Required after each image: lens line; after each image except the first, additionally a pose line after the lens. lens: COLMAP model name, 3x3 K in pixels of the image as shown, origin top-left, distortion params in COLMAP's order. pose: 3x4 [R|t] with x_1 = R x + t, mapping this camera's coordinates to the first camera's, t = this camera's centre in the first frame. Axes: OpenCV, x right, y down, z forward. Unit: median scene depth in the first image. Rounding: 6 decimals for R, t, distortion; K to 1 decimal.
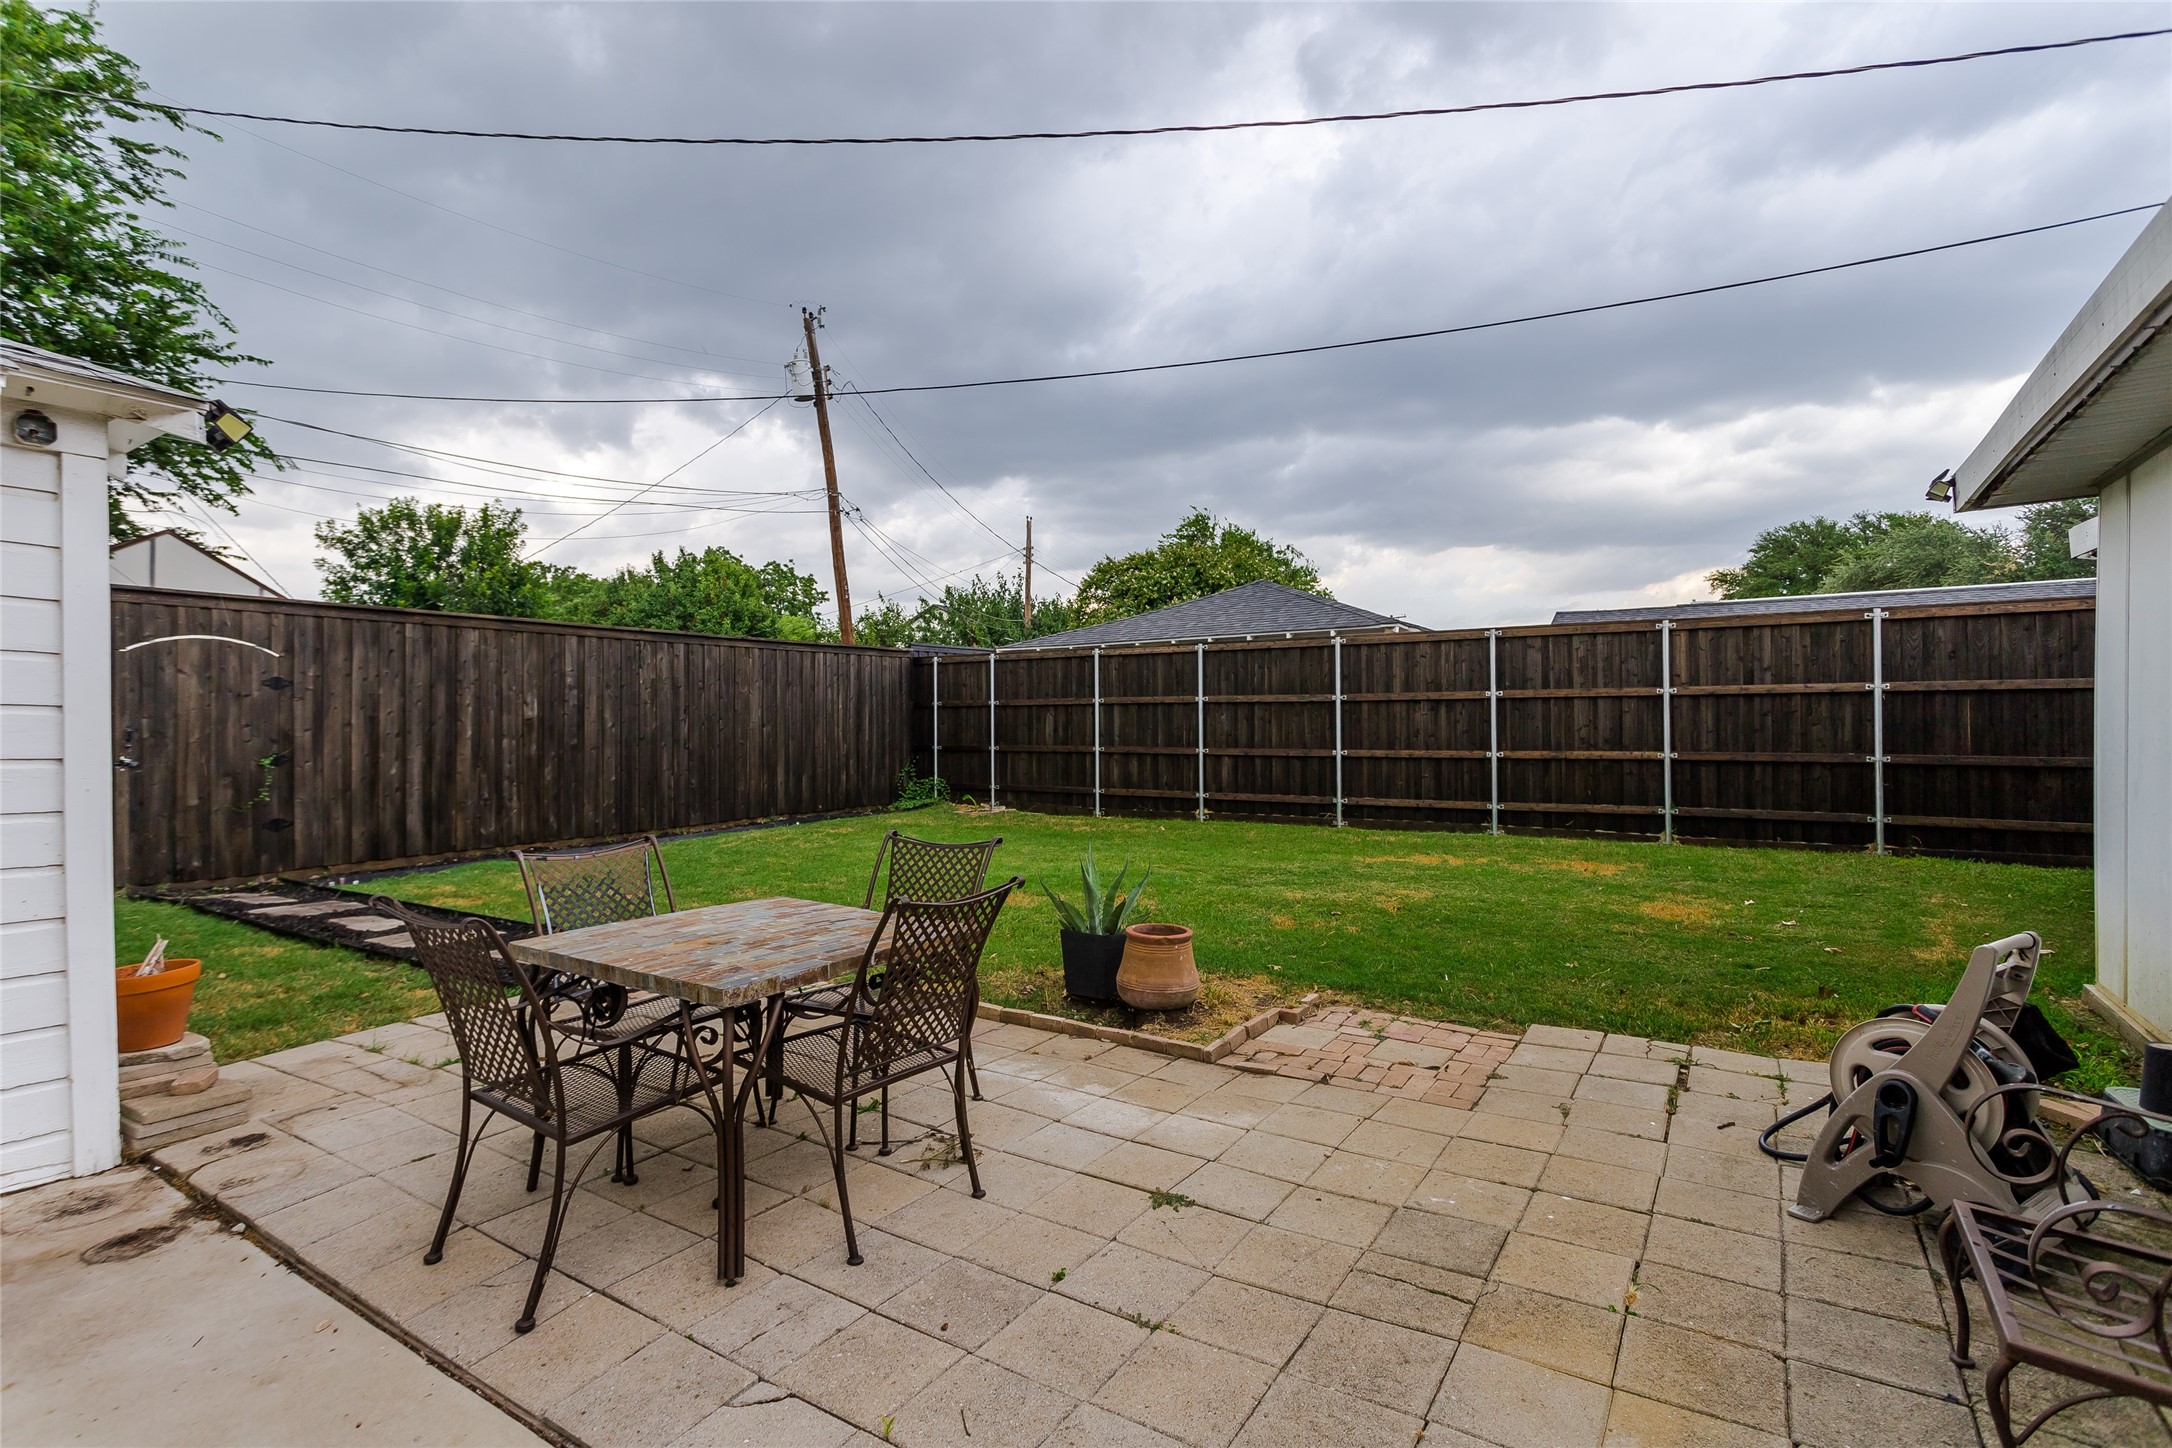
lens RADIAL K [[1045.2, 0, 1085.7], [0, 1045.2, 701.3], [0, 0, 1]] dist [0.001778, 0.001674]
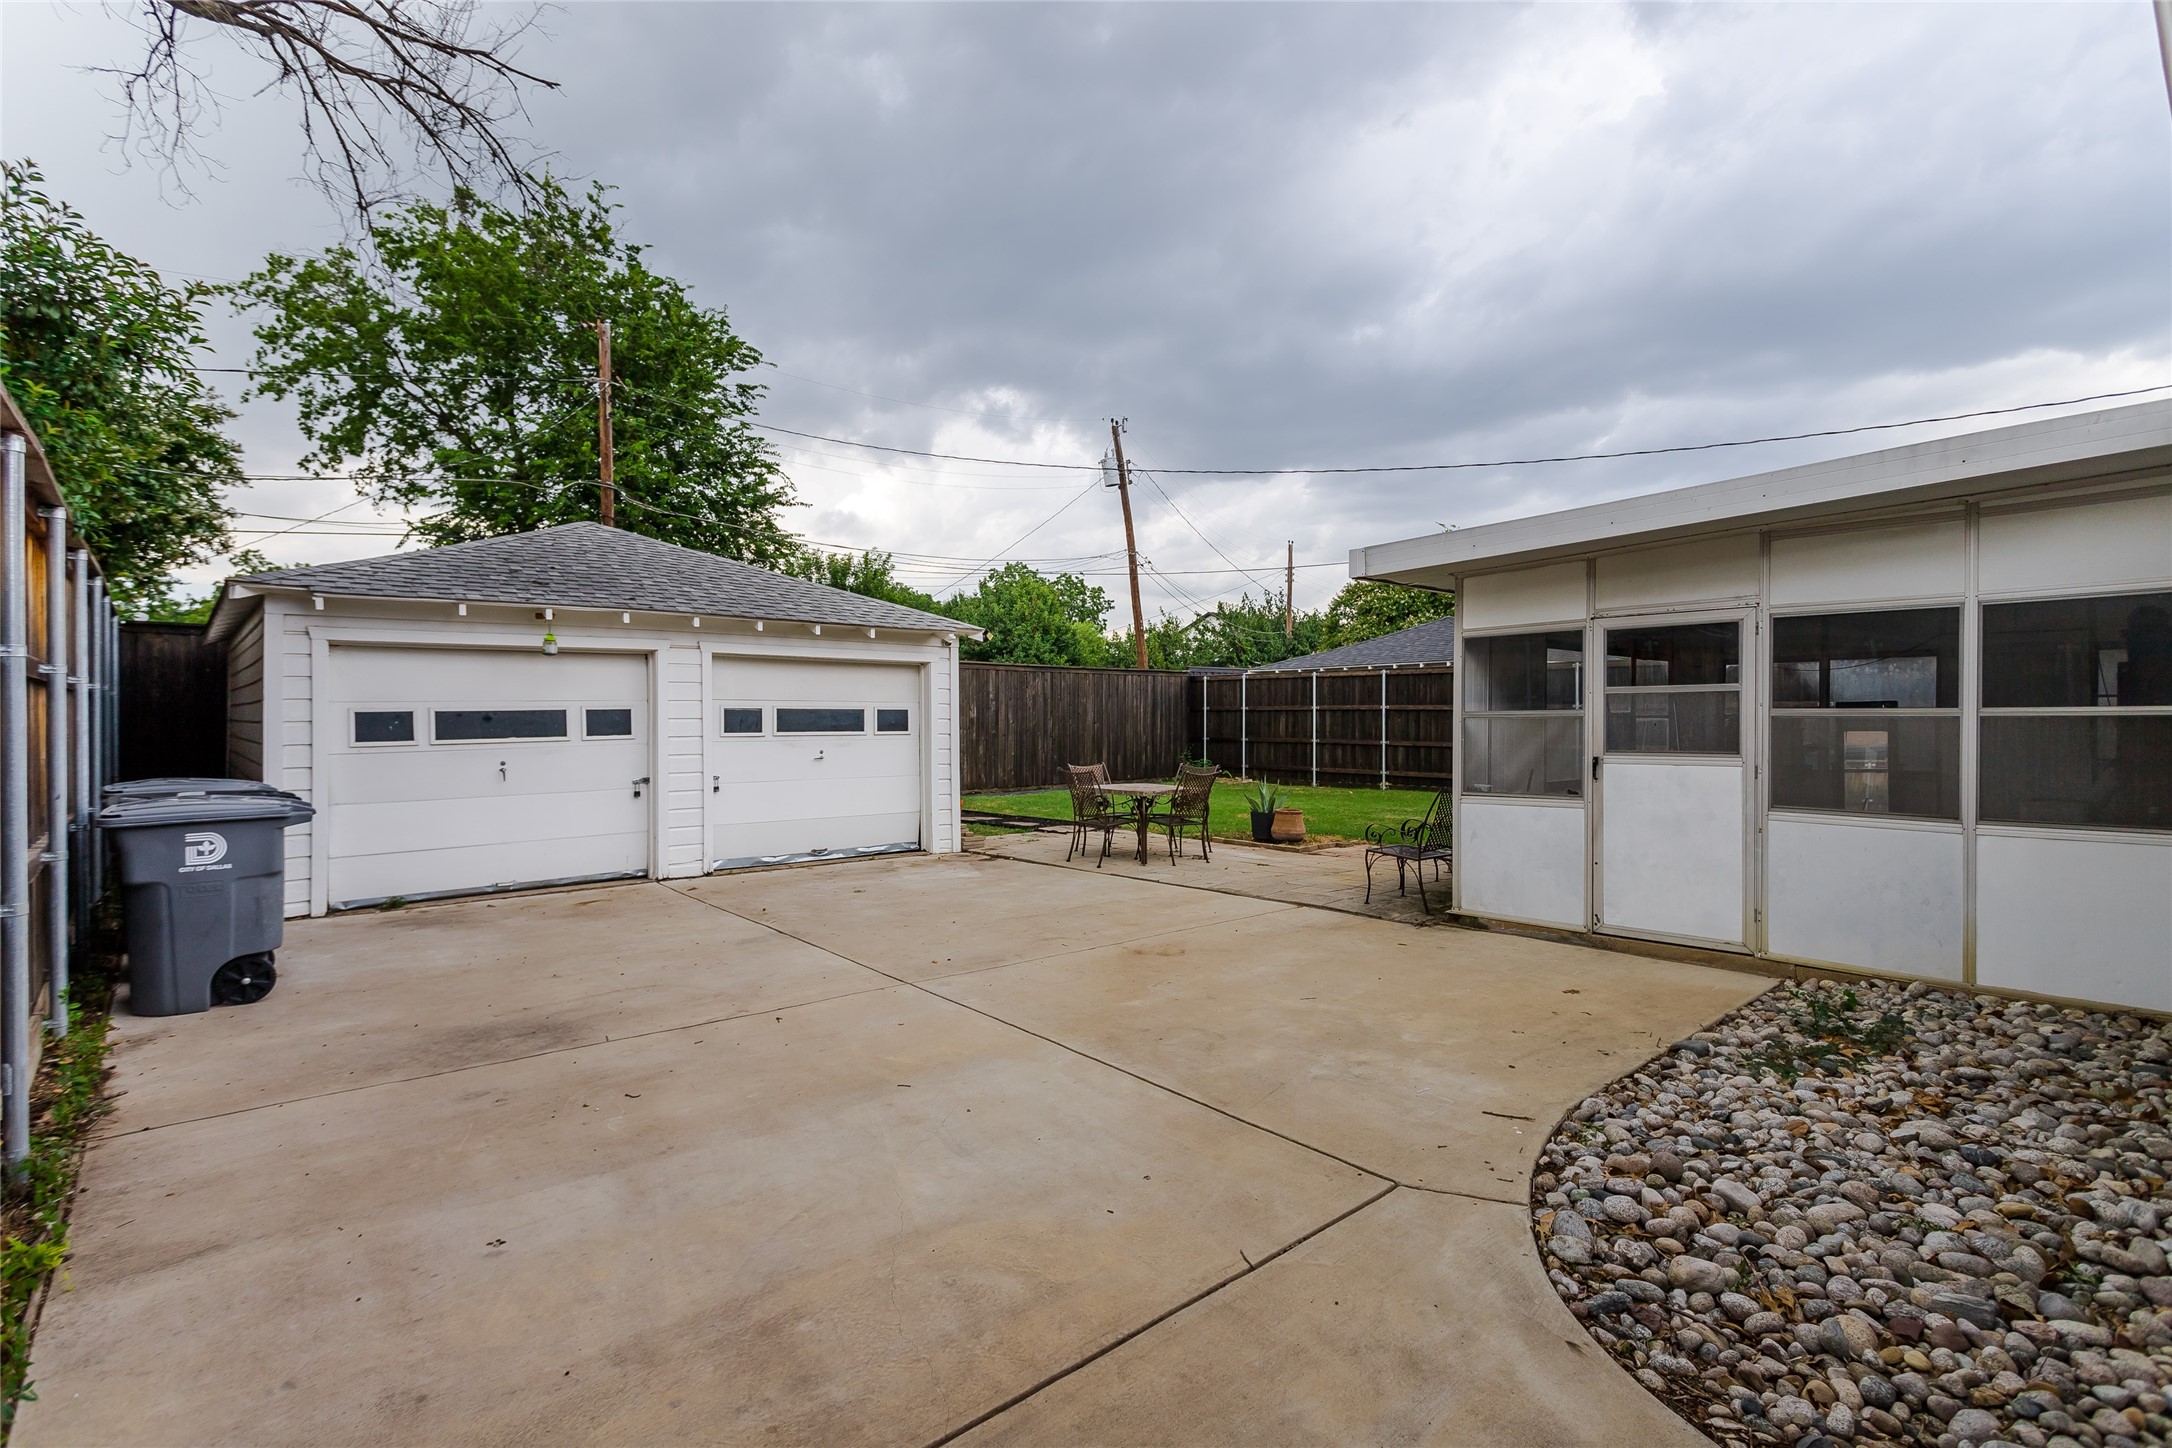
lens RADIAL K [[1045.2, 0, 1056.9], [0, 1045.2, 723.5], [0, 0, 1]] dist [0.001778, 0.001674]
pose [[0.958253, 0.008247, -0.285802, 0.038324], [-0.000897, 0.999666, 0.025837, -0.007280], [0.285920, -0.024502, 0.957940, -0.232318]]
